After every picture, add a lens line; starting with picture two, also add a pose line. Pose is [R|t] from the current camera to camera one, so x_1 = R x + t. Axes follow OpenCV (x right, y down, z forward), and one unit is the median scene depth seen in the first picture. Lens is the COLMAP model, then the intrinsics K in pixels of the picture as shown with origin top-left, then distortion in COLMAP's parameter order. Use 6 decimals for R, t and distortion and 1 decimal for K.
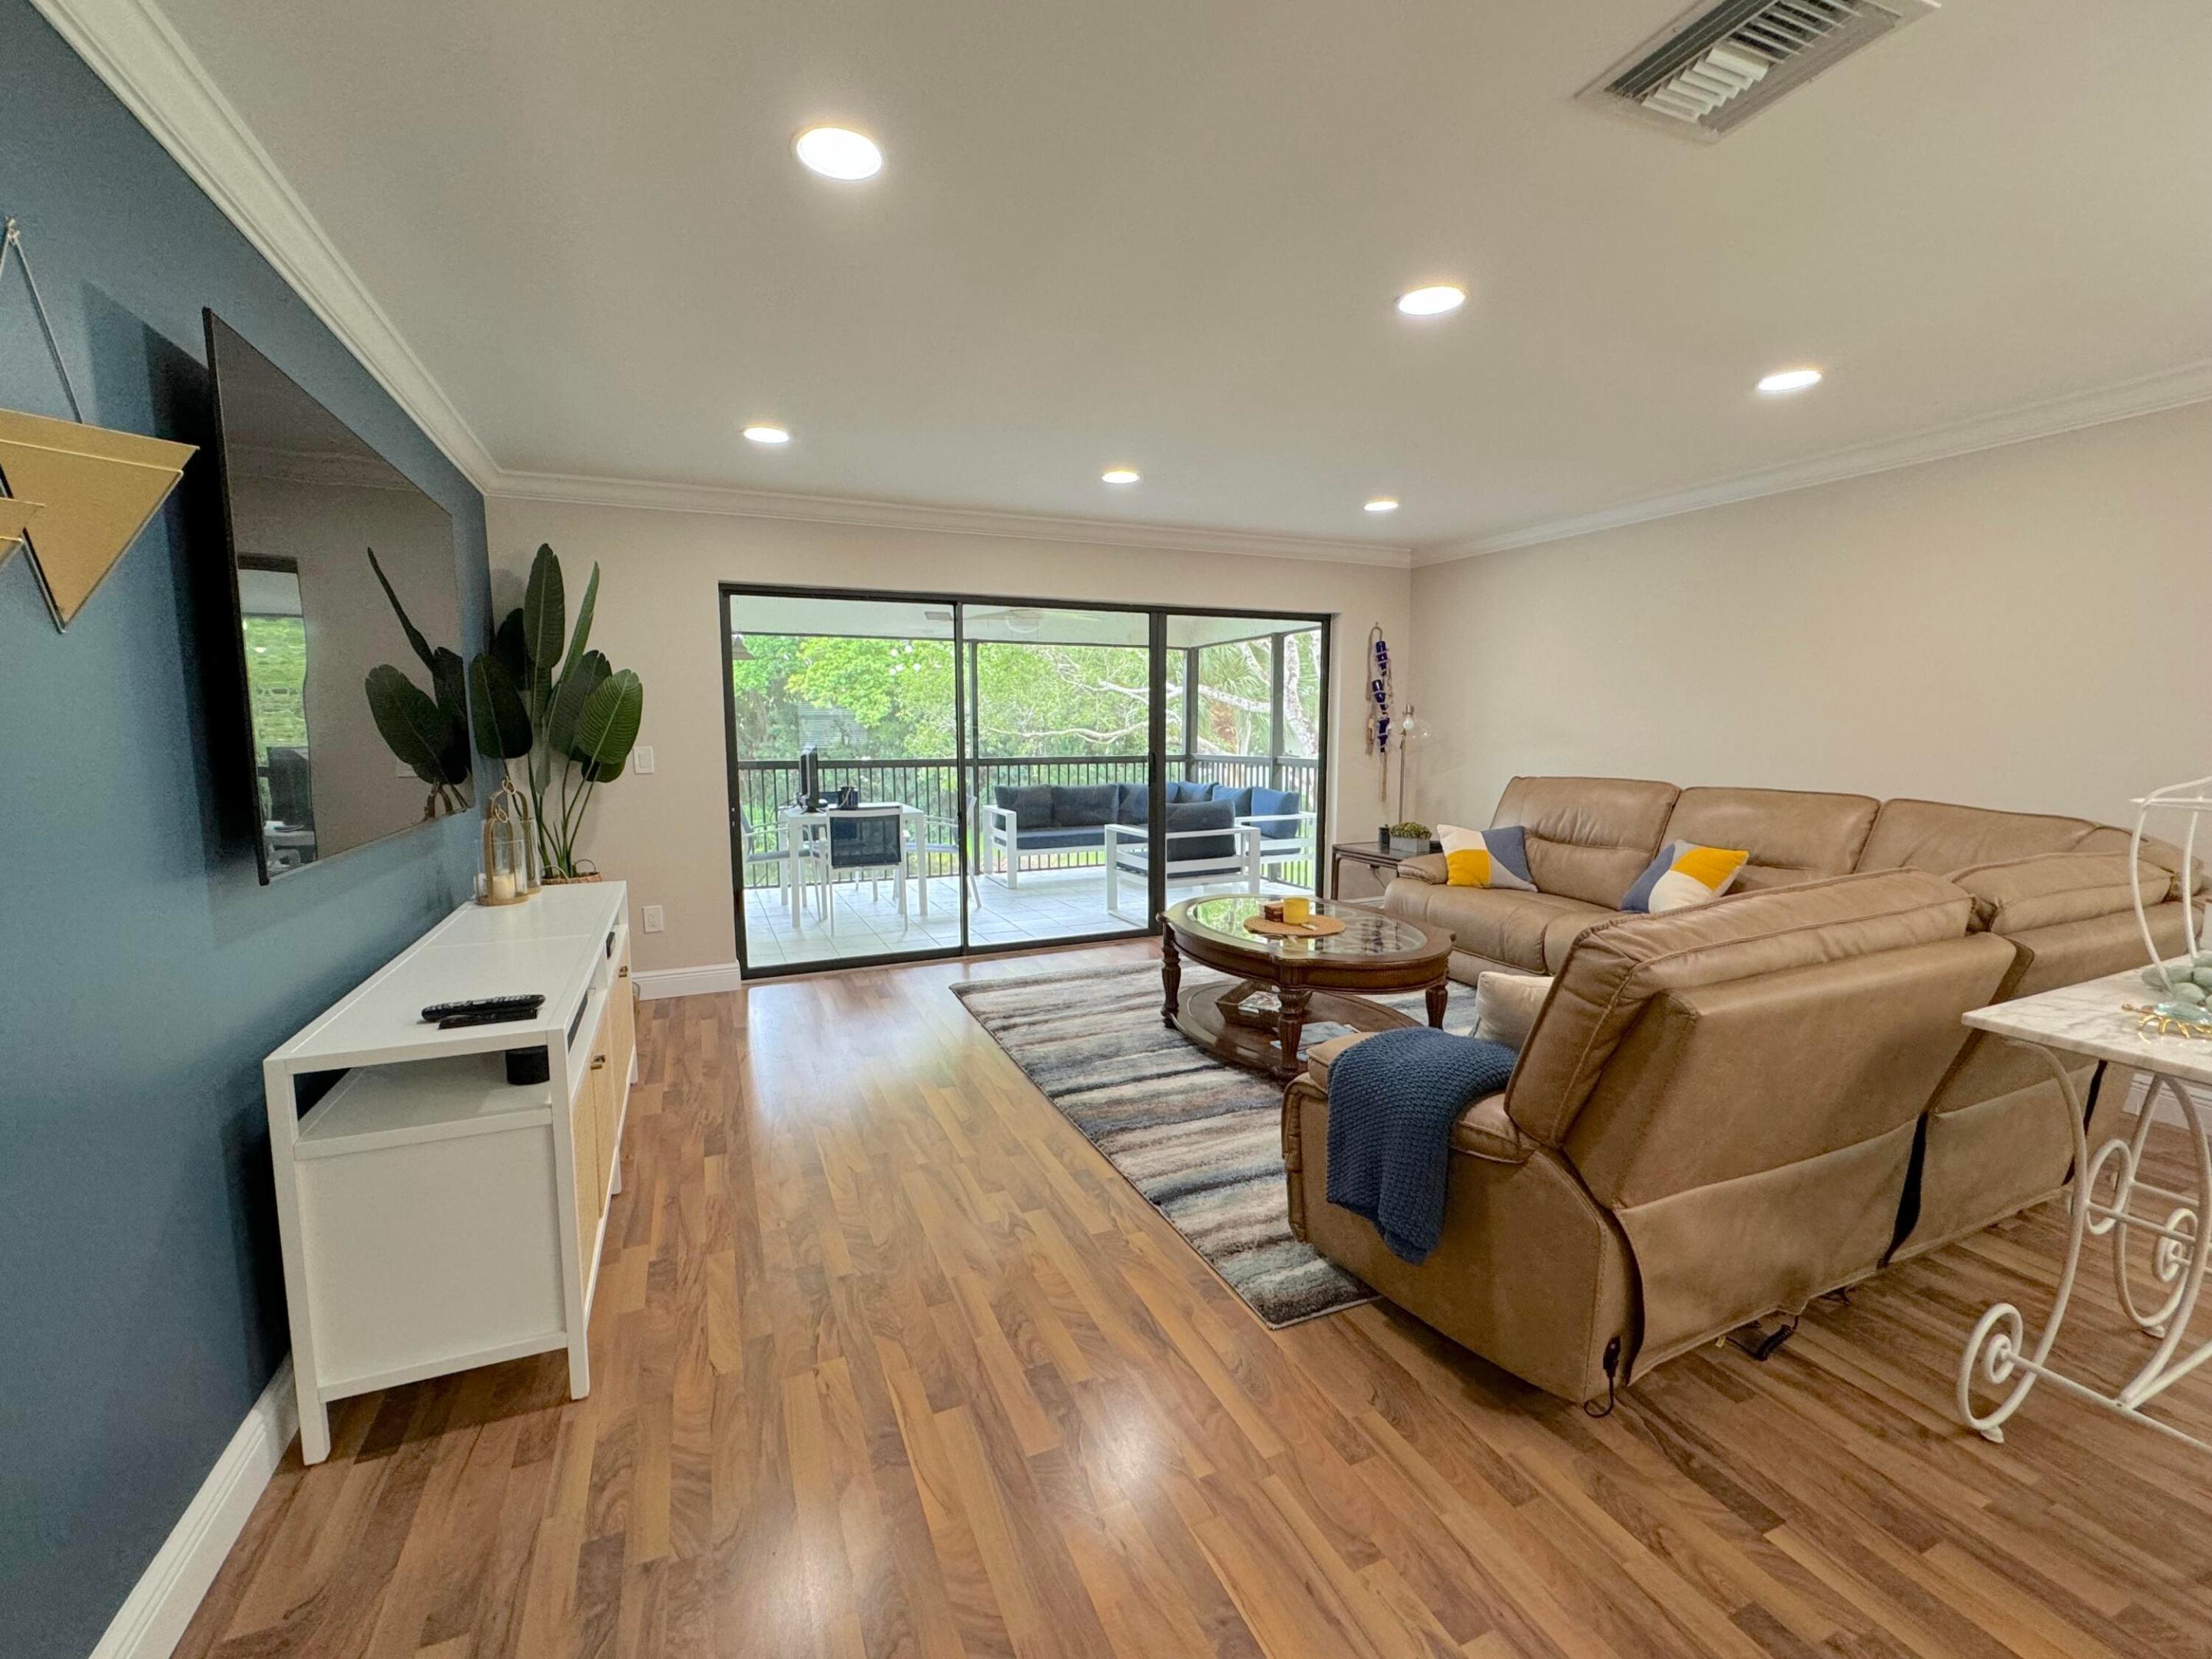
lens RADIAL K [[942.3, 0, 1105.0], [0, 942.3, 821.6], [0, 0, 1]] dist [-0.001878, 0.002095]
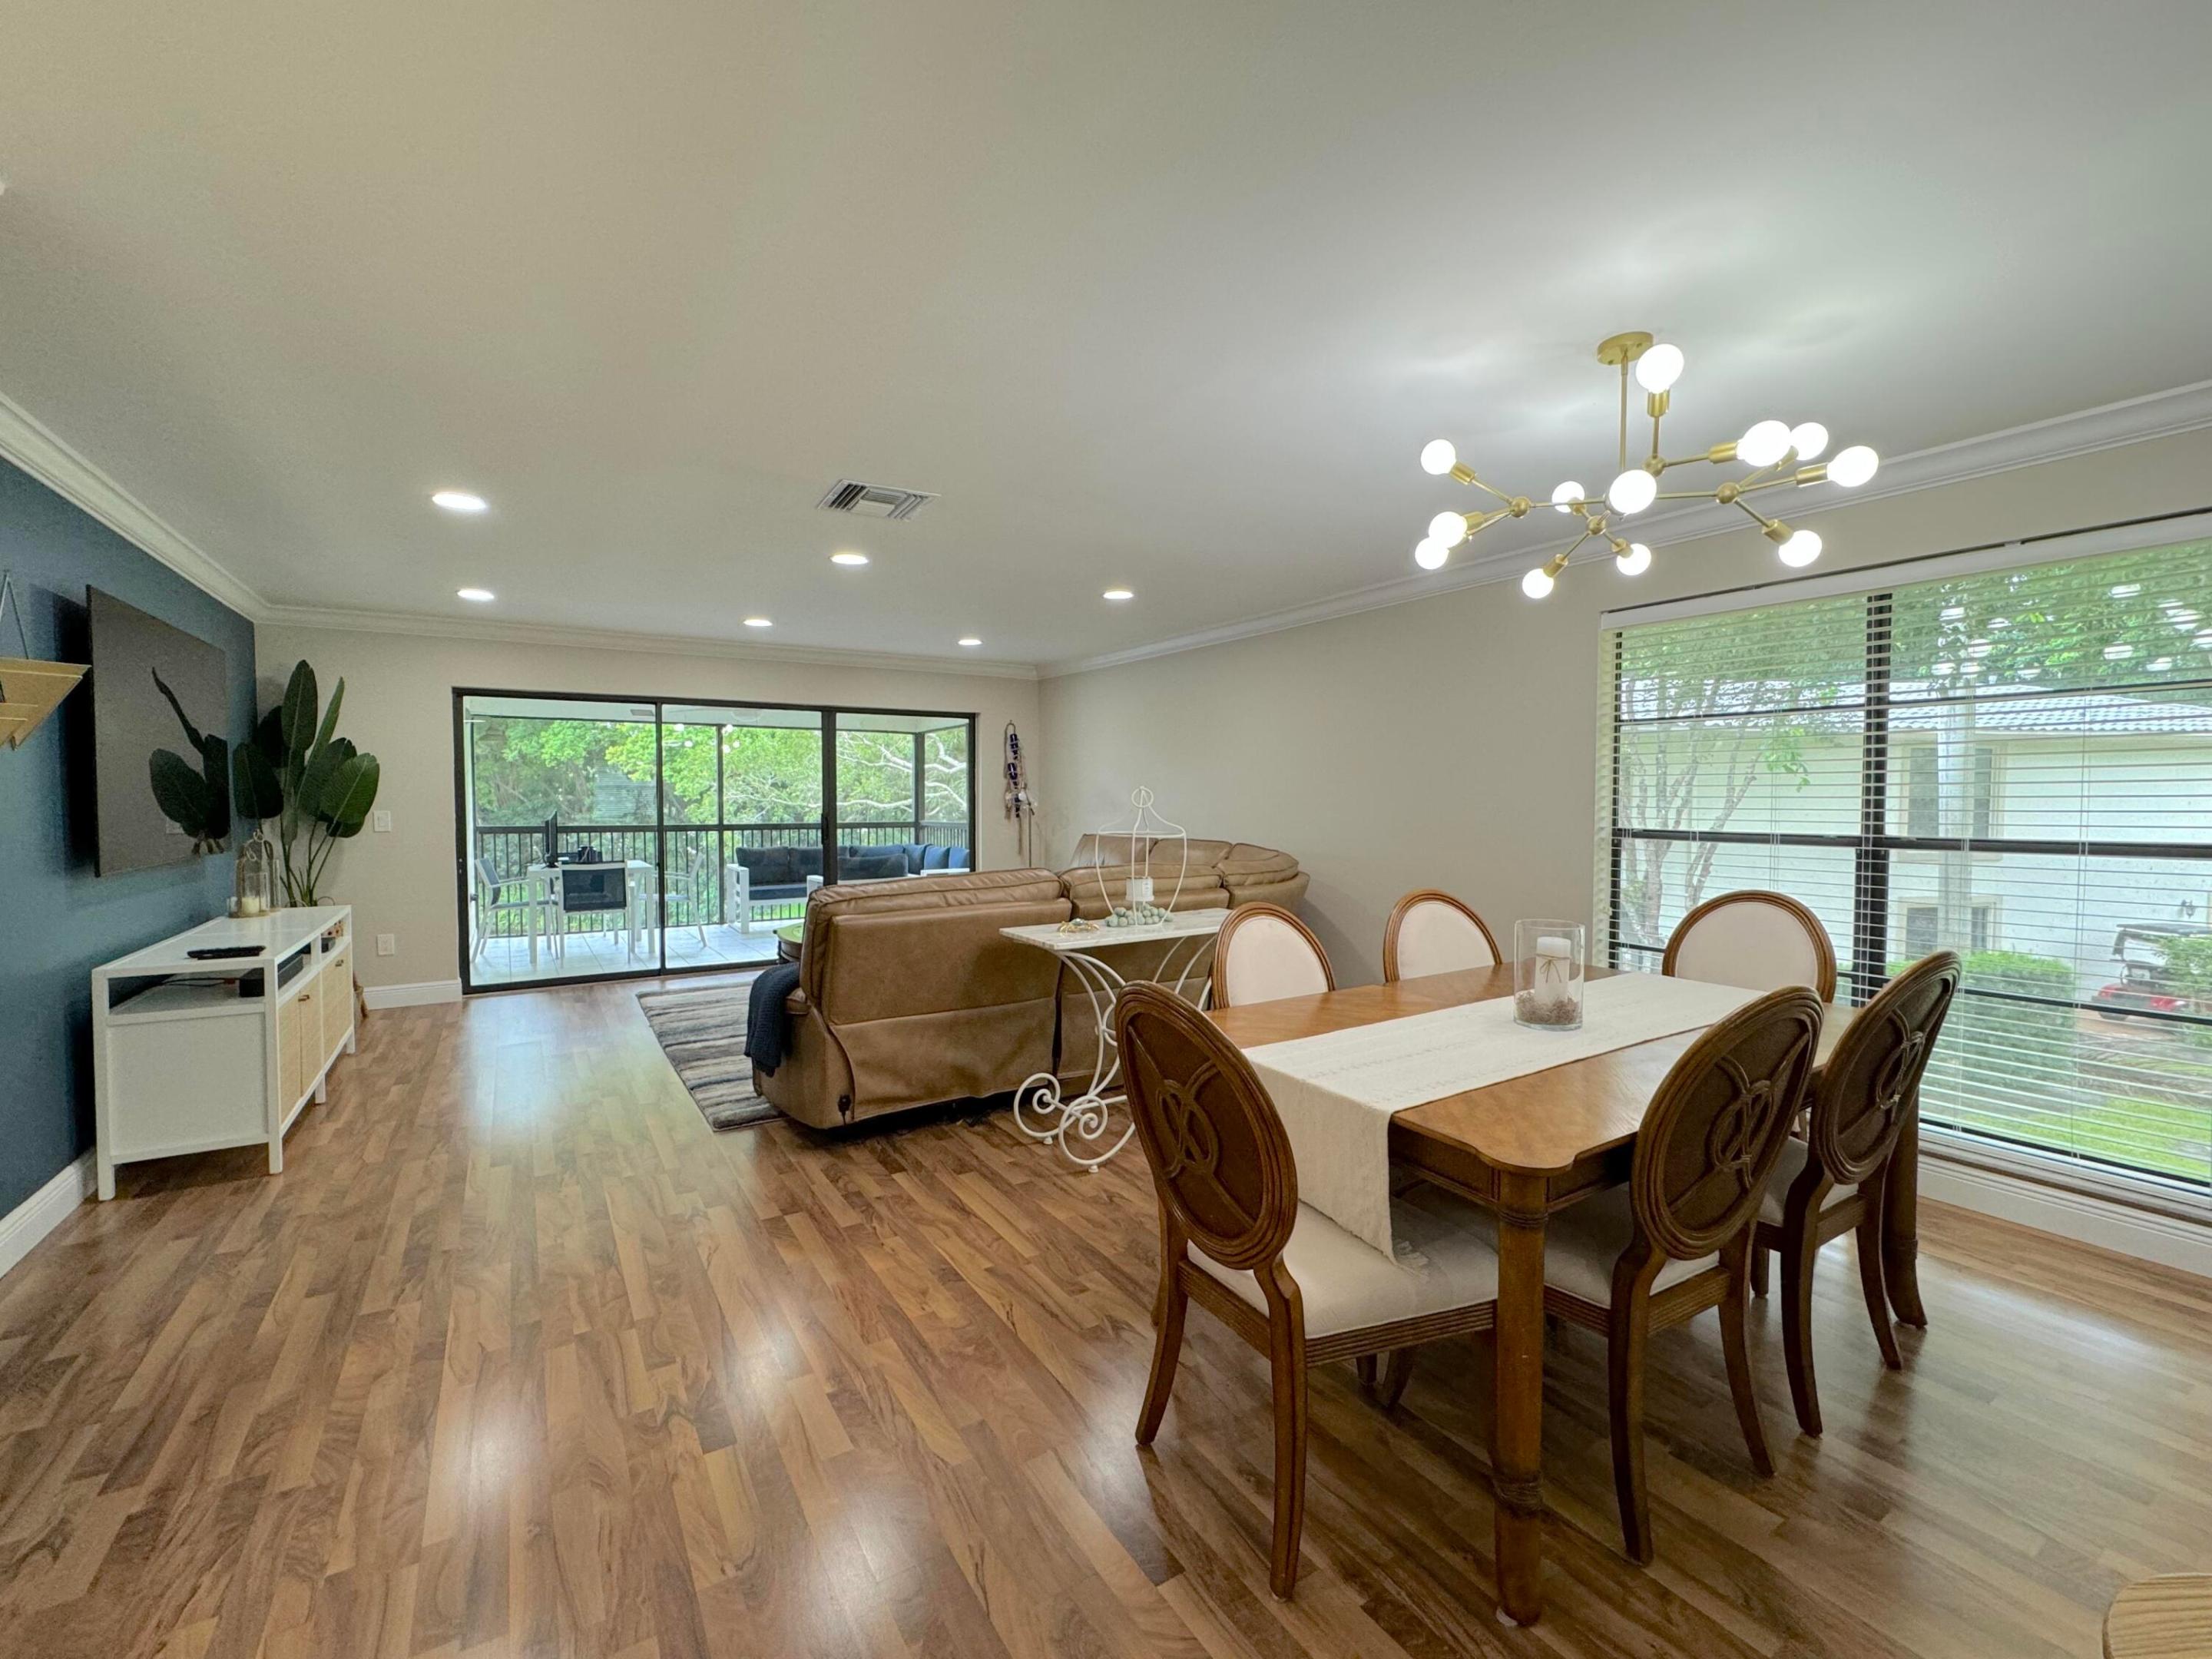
lens RADIAL K [[942.3, 0, 1106.3], [0, 942.3, 823.6], [0, 0, 1]] dist [-0.001878, 0.002095]
pose [[0.988542, -0.000798, 0.150946, 0.332958], [0.012016, 0.997229, -0.073421, 0.049725], [-0.150469, 0.074393, 0.985812, -0.476360]]
